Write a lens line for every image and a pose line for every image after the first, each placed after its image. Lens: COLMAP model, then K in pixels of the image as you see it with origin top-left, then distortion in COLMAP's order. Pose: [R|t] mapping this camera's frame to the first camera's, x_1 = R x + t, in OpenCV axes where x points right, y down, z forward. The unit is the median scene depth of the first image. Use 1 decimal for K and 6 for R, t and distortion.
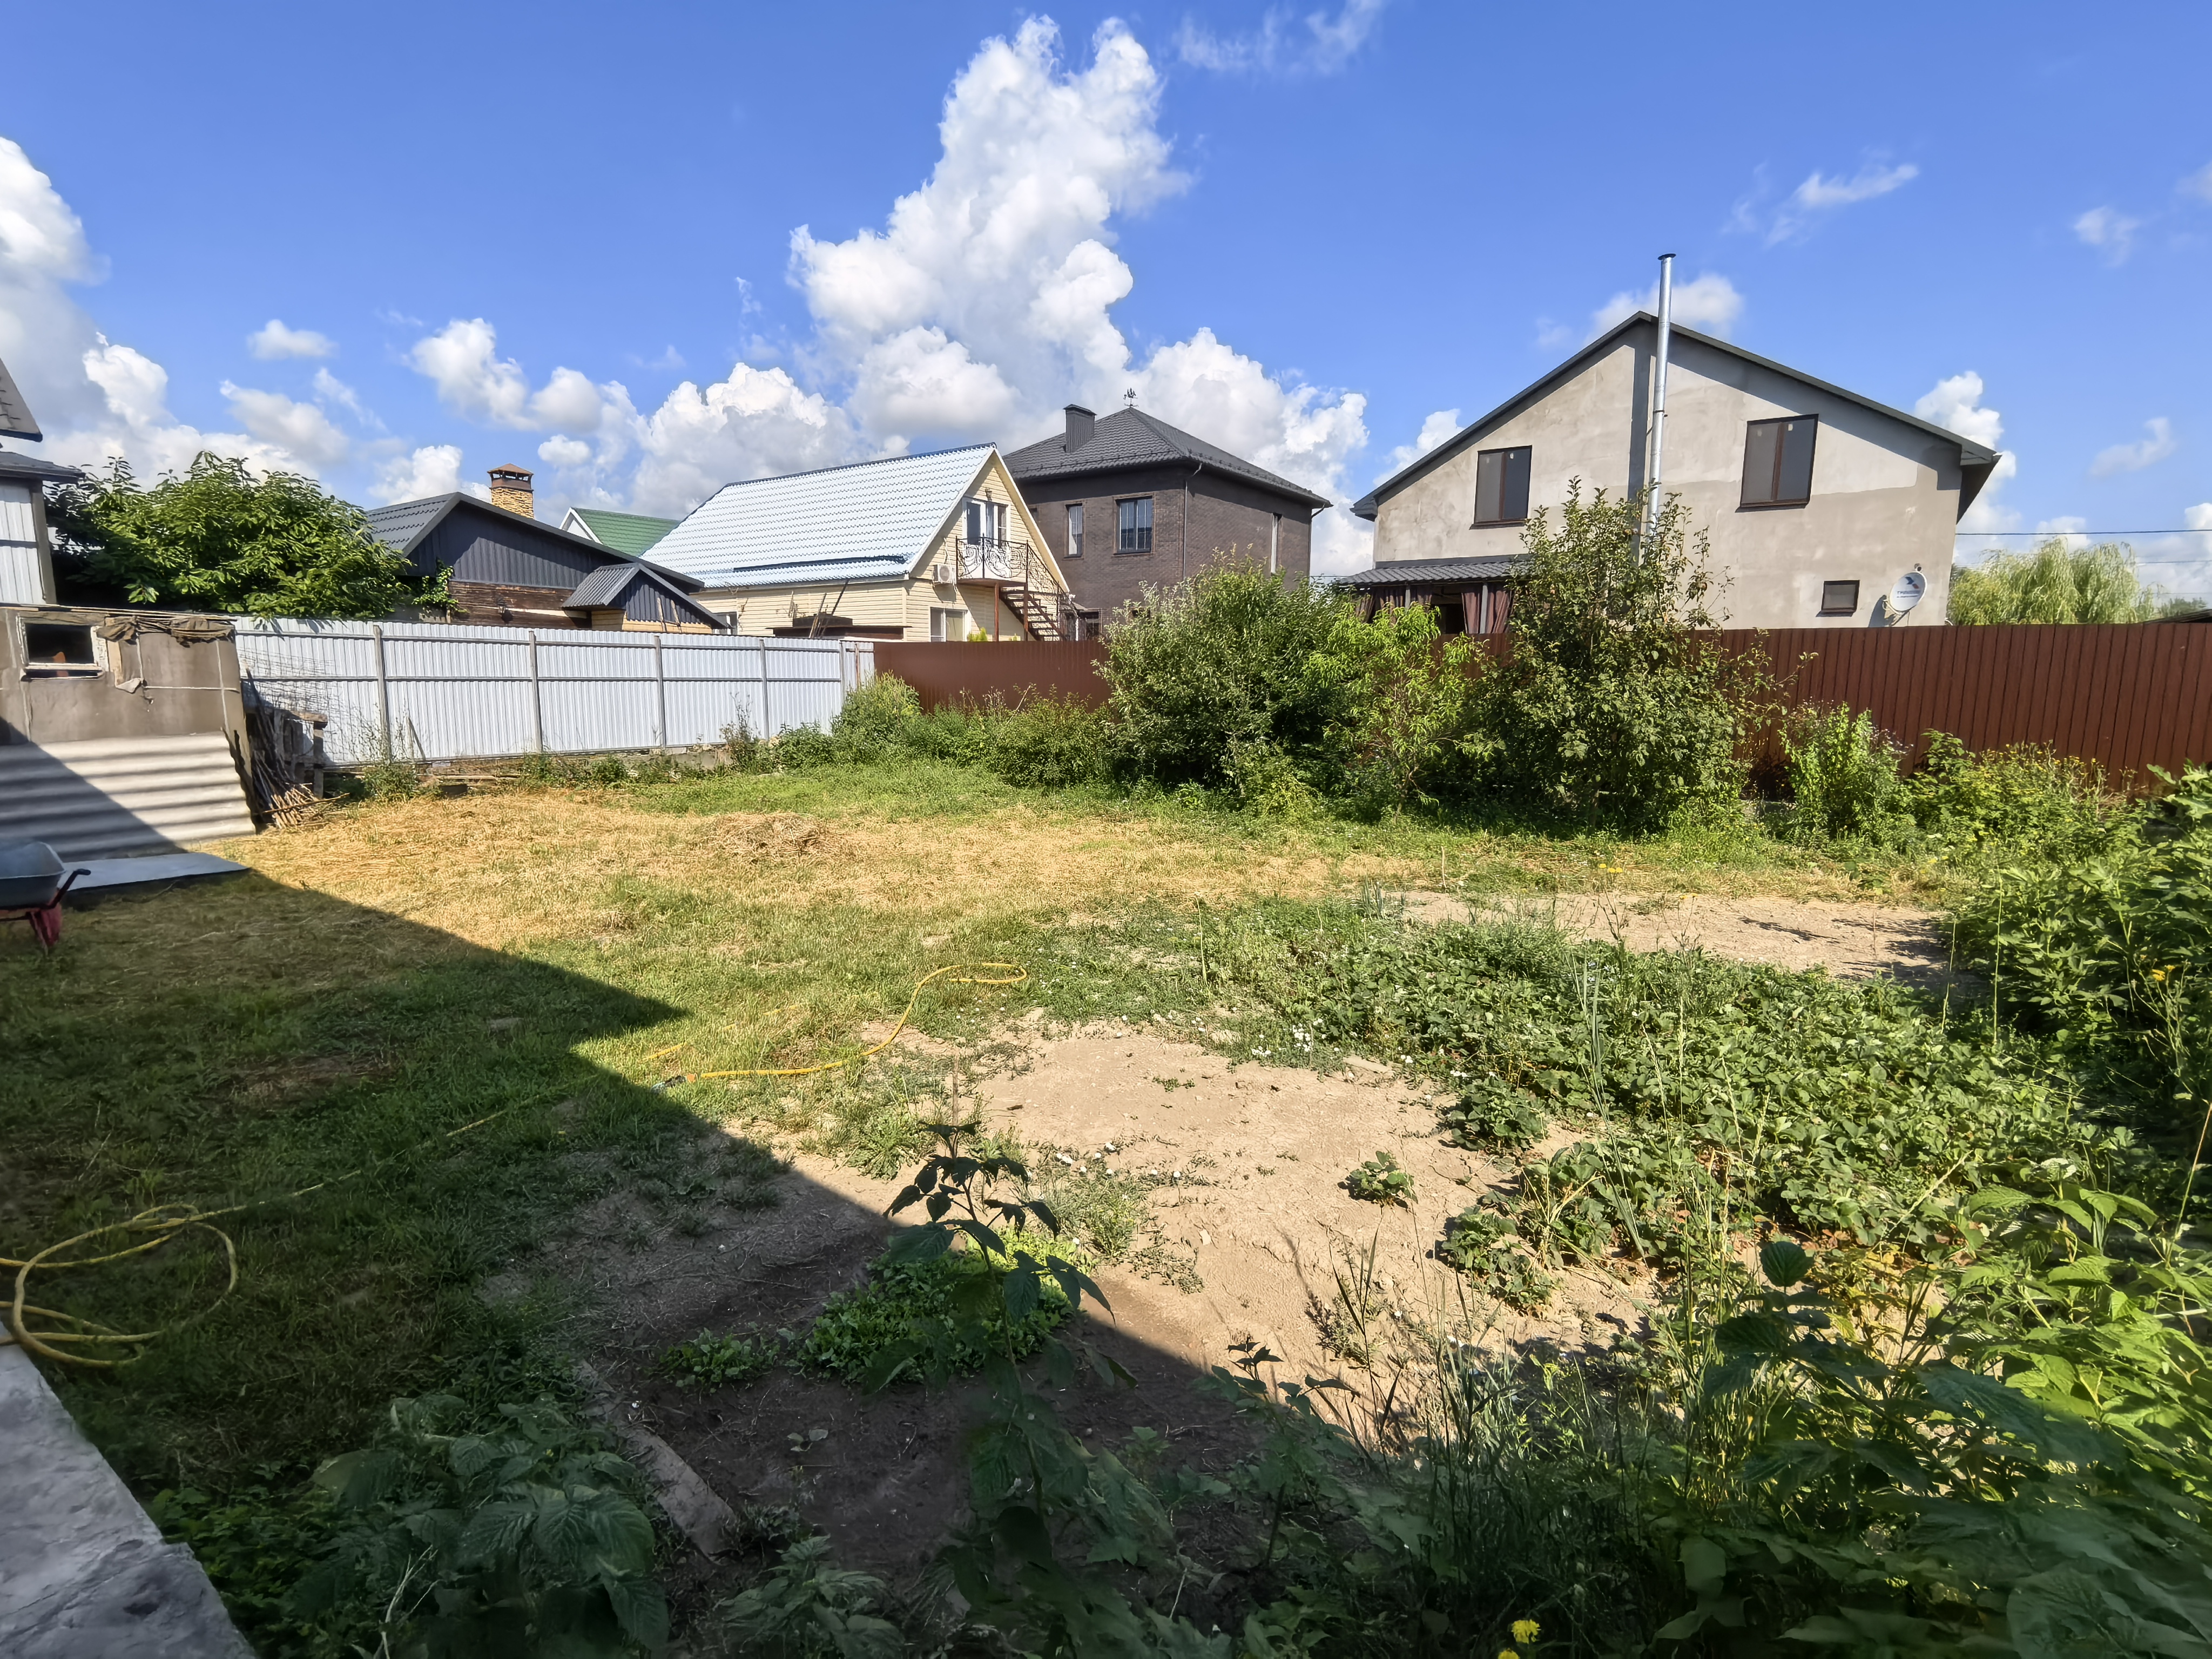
lens RADIAL K [[1050.1, 0, 1102.7], [0, 1050.1, 835.8], [0, 0, 1]] dist [-0.004837, -0.008283]
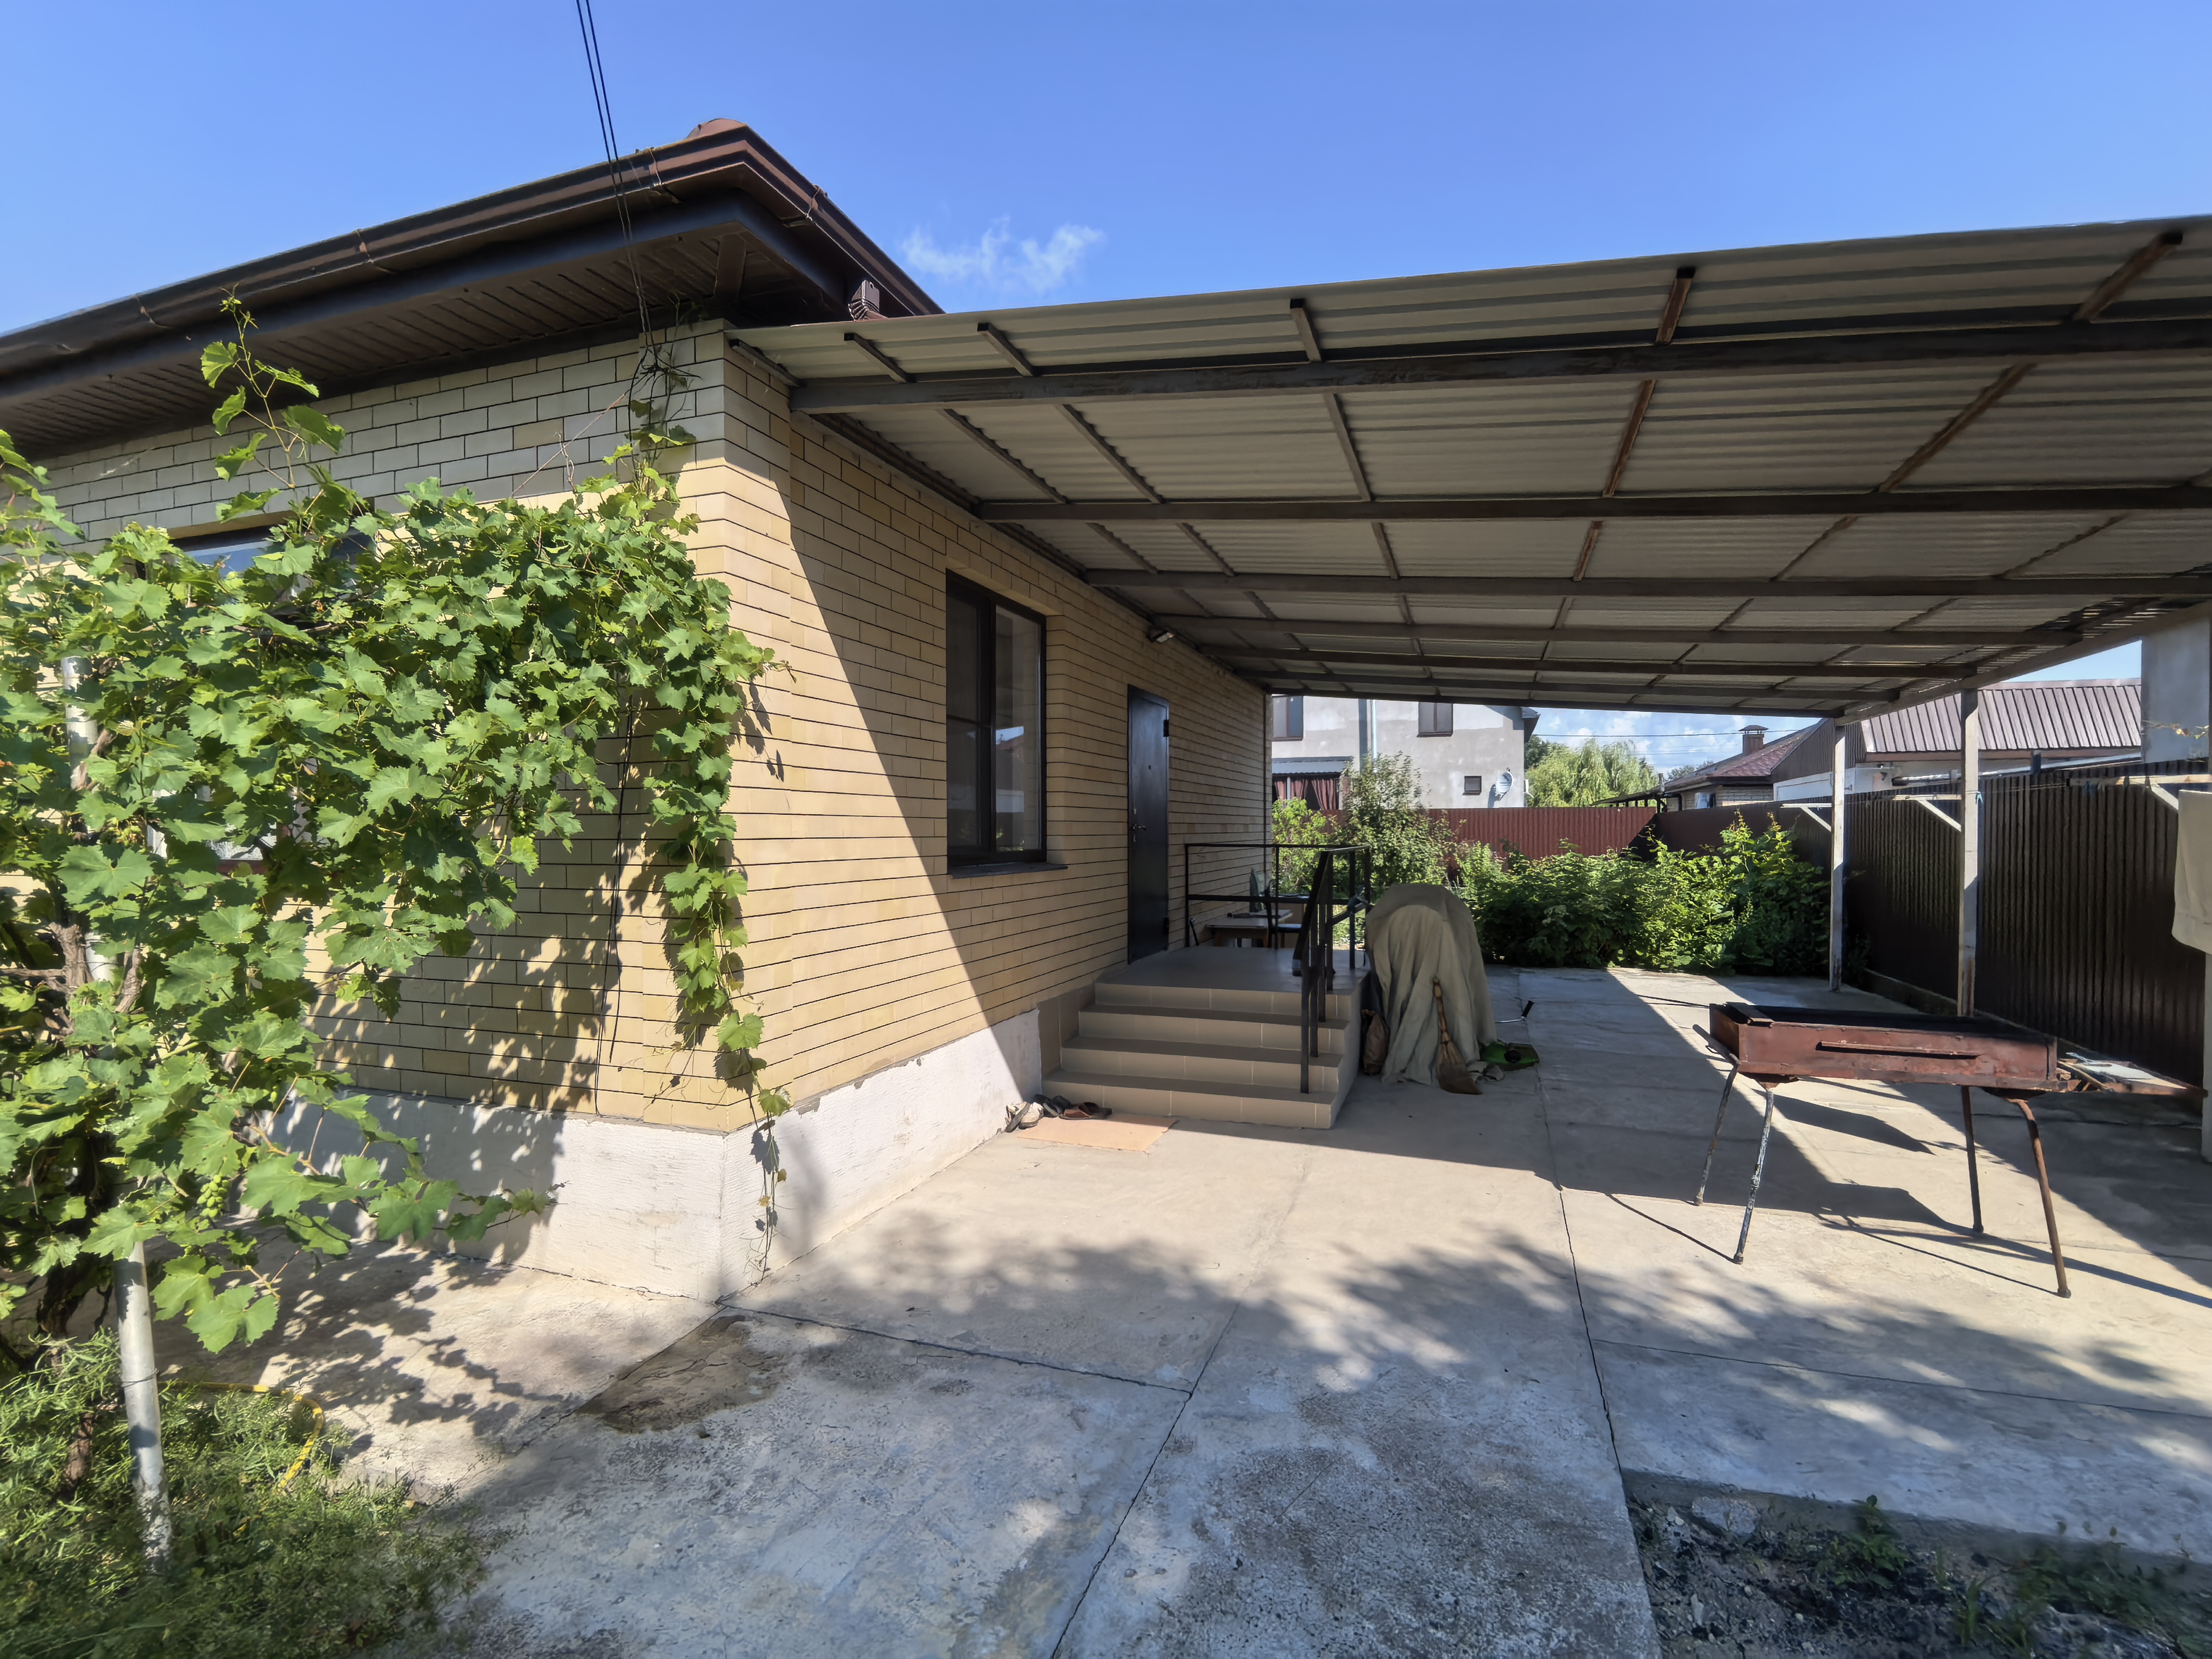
lens RADIAL K [[1050.1, 0, 1102.7], [0, 1050.1, 835.8], [0, 0, 1]] dist [-0.004837, -0.008283]
pose [[0.965816, -0.013315, 0.258886, -0.675286], [0.050526, 0.989195, -0.137621, 0.135765], [-0.254256, 0.145997, 0.956054, -0.983095]]
